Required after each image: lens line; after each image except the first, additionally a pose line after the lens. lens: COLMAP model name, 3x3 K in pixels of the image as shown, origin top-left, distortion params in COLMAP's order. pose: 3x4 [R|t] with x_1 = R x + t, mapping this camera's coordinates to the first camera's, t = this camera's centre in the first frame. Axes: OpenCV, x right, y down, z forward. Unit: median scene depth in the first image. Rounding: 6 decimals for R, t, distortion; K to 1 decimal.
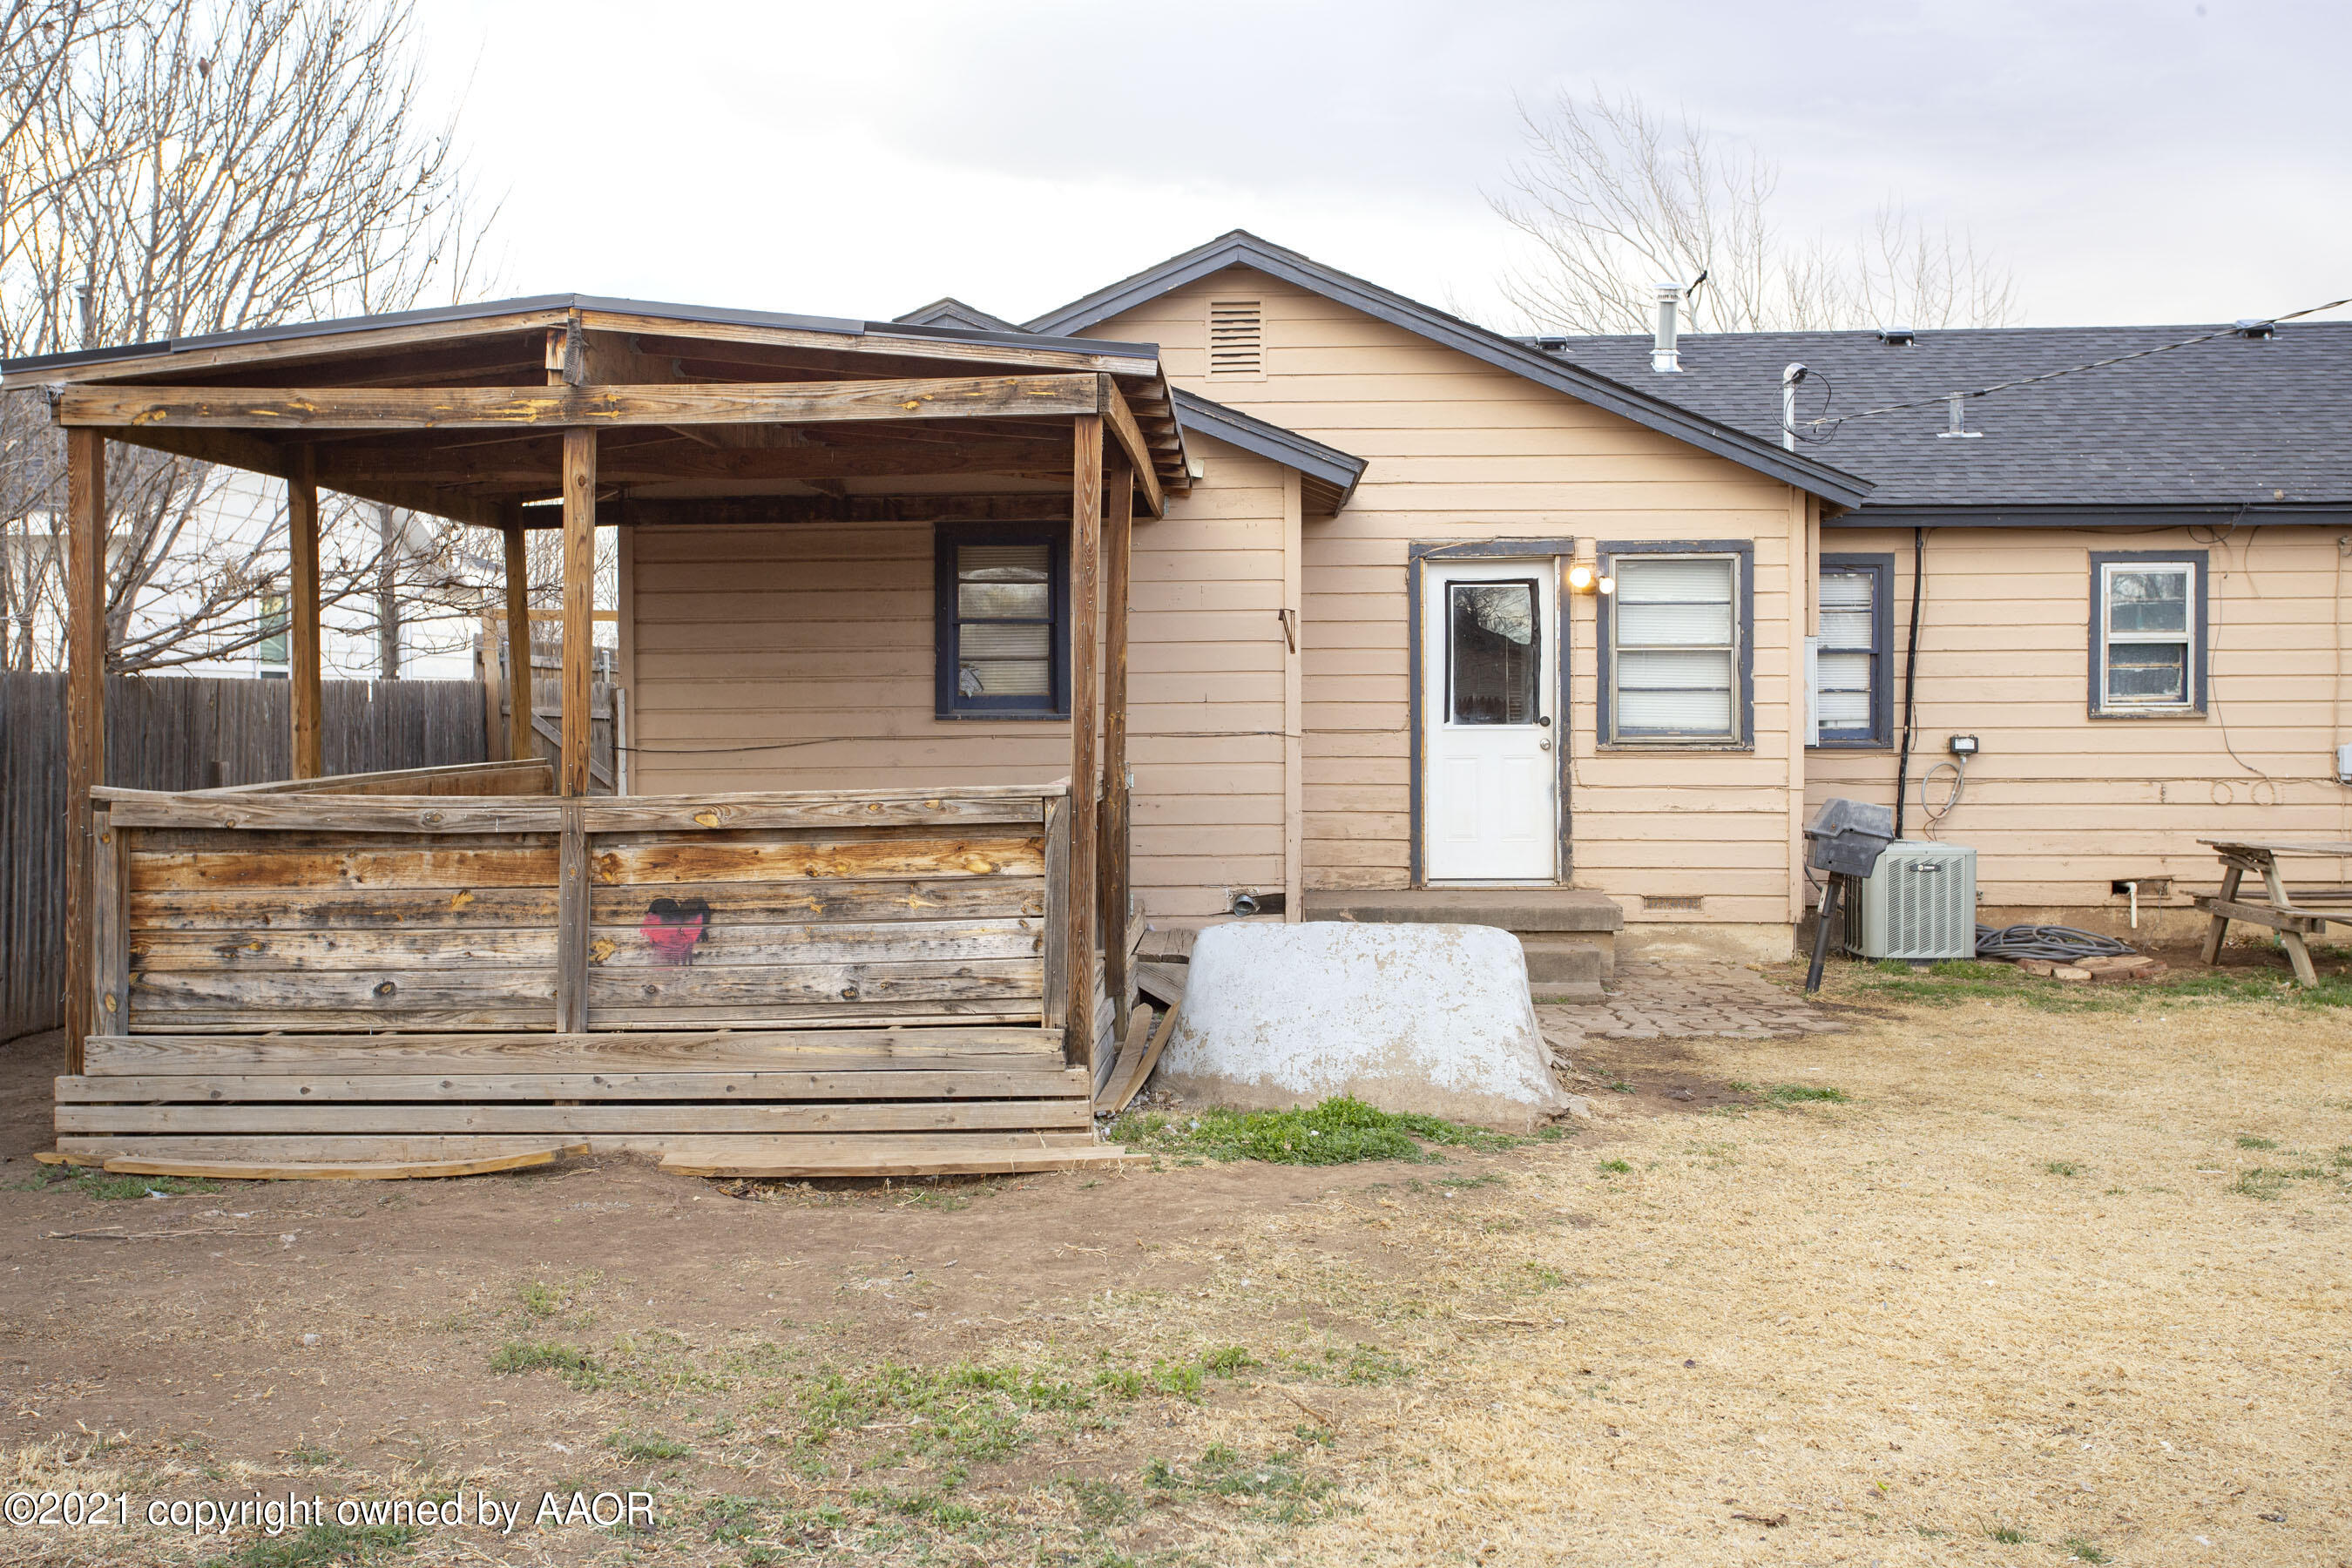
lens RADIAL K [[2310.0, 0, 1176.0], [0, 2310.0, 784.0], [0, 0, 1]] dist [0.013206, 0.014243]
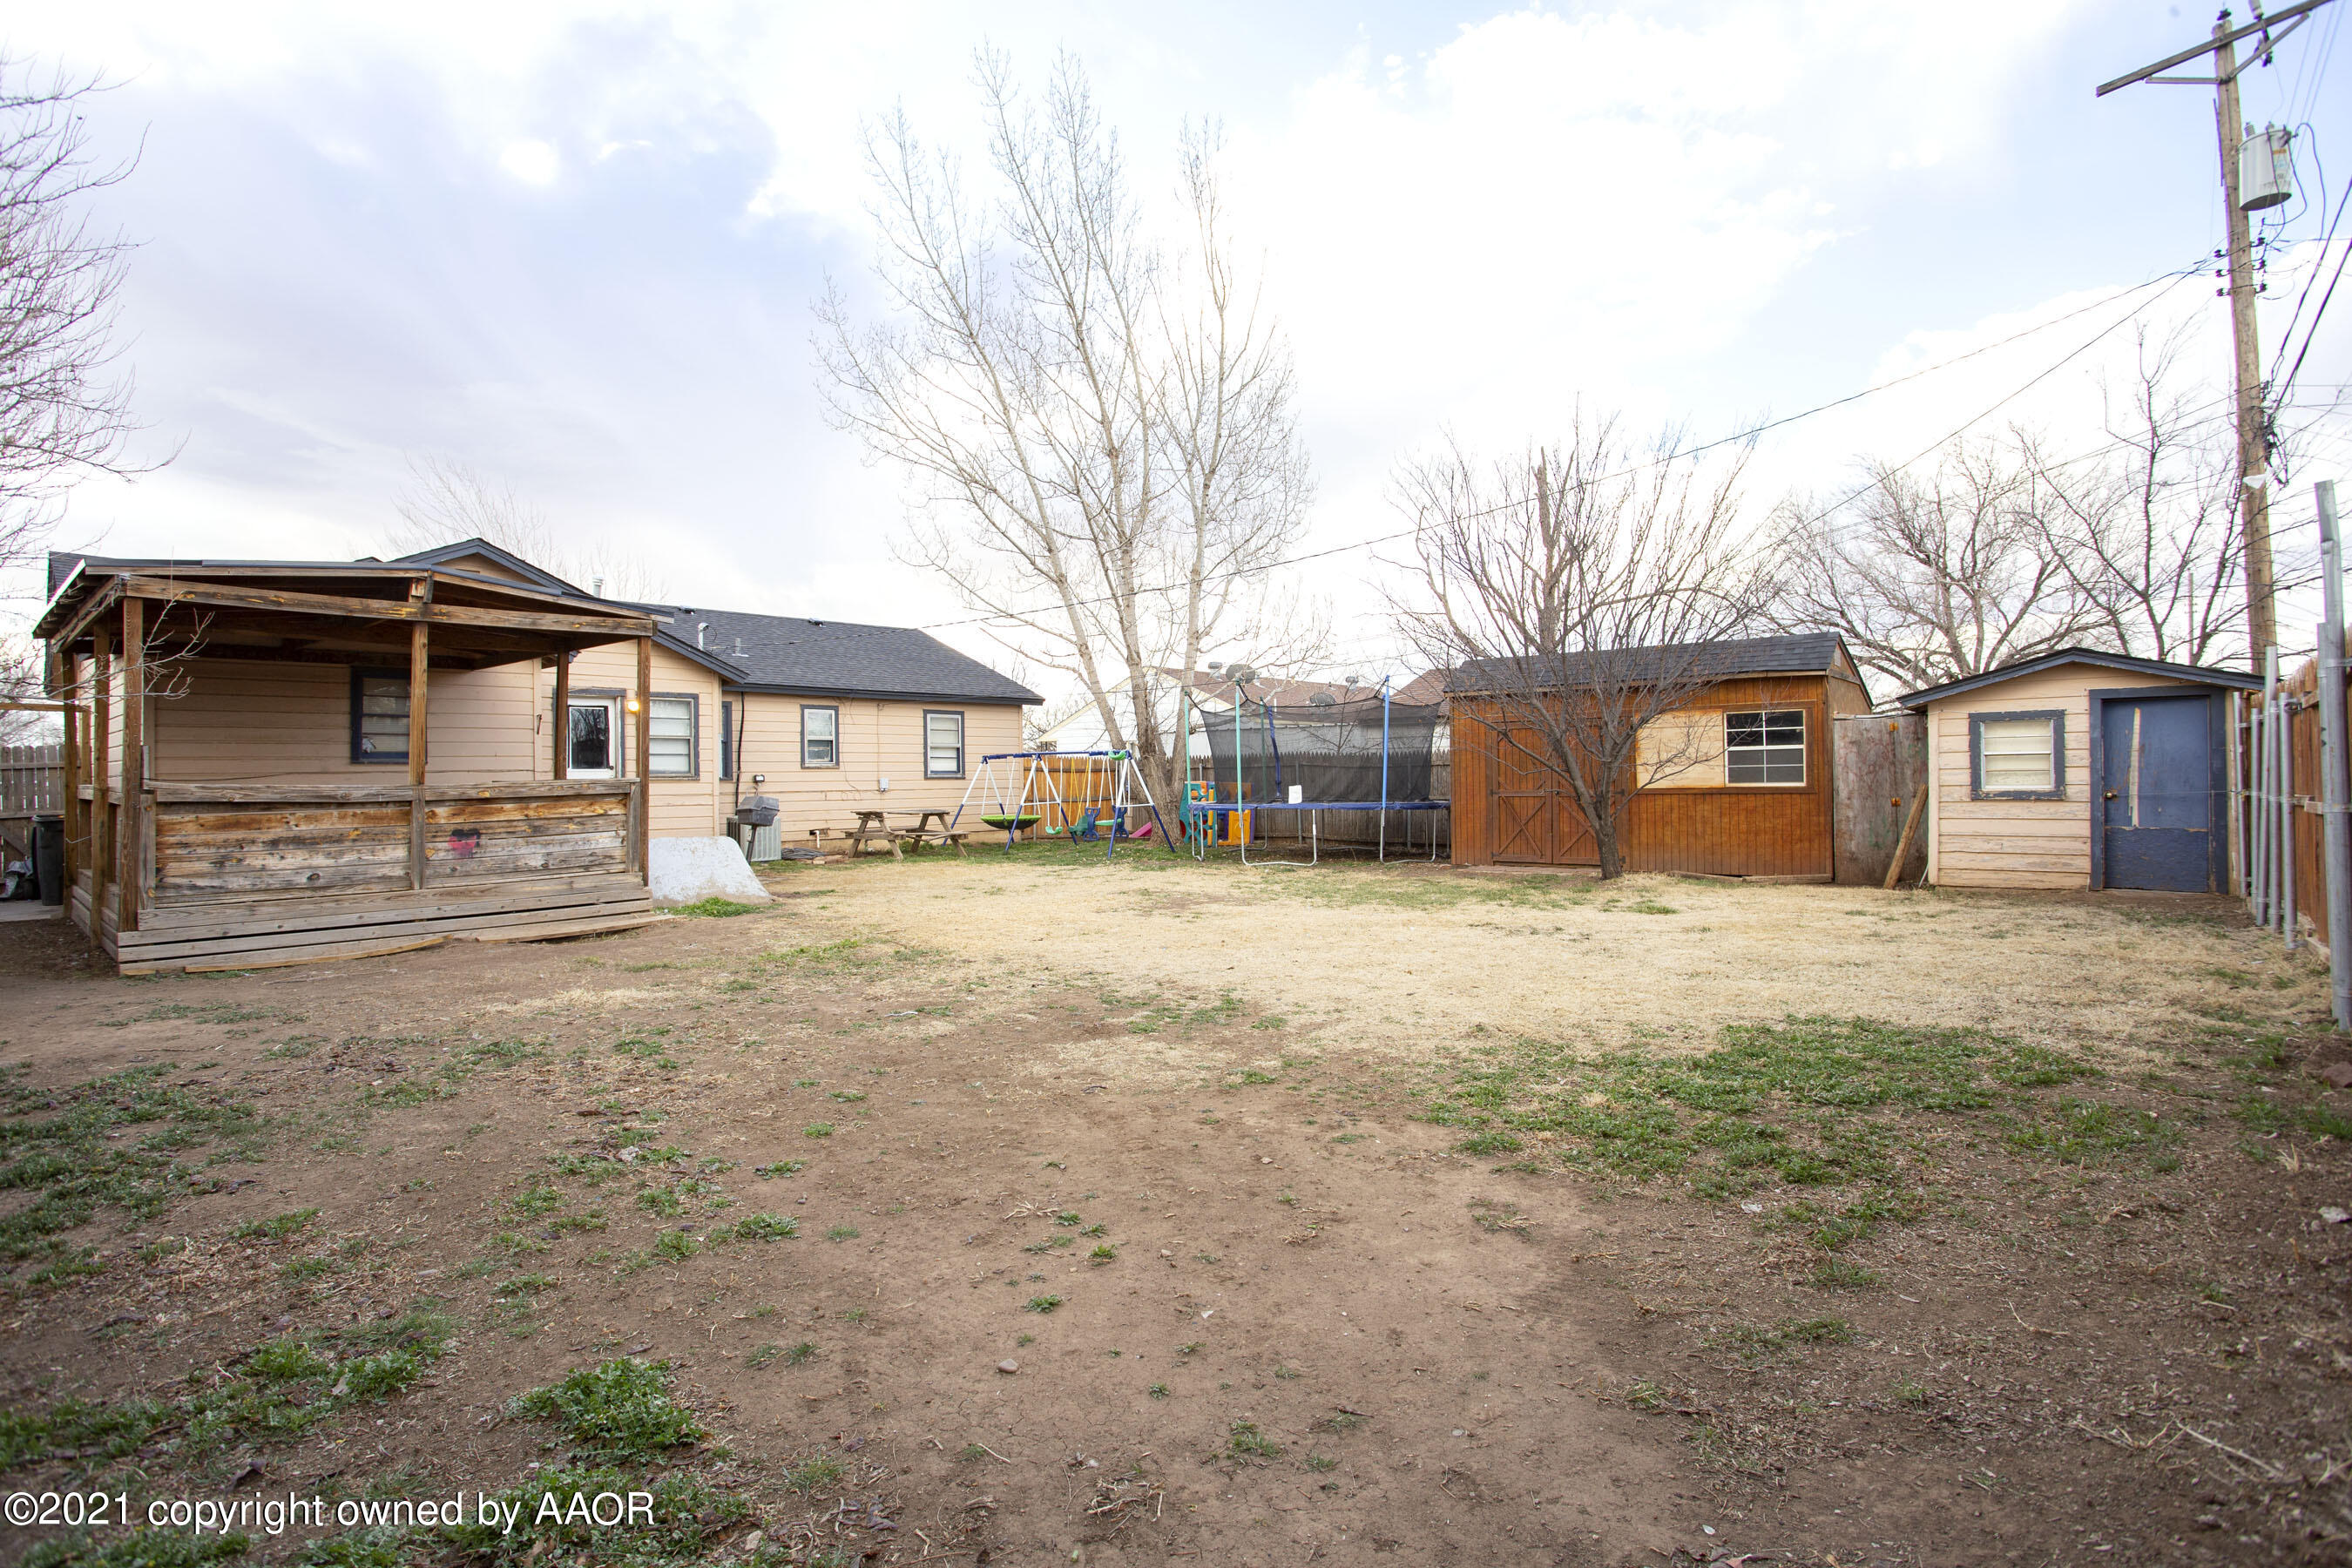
lens RADIAL K [[1151.8, 0, 1177.1], [0, 1151.8, 772.3], [0, 0, 1]] dist [-0.054892, 0.020498]
pose [[0.628278, -0.000819, 0.777988, -0.643029], [0.034808, 0.999028, -0.027058, 0.048364], [-0.777209, 0.044080, 0.627696, -0.258767]]
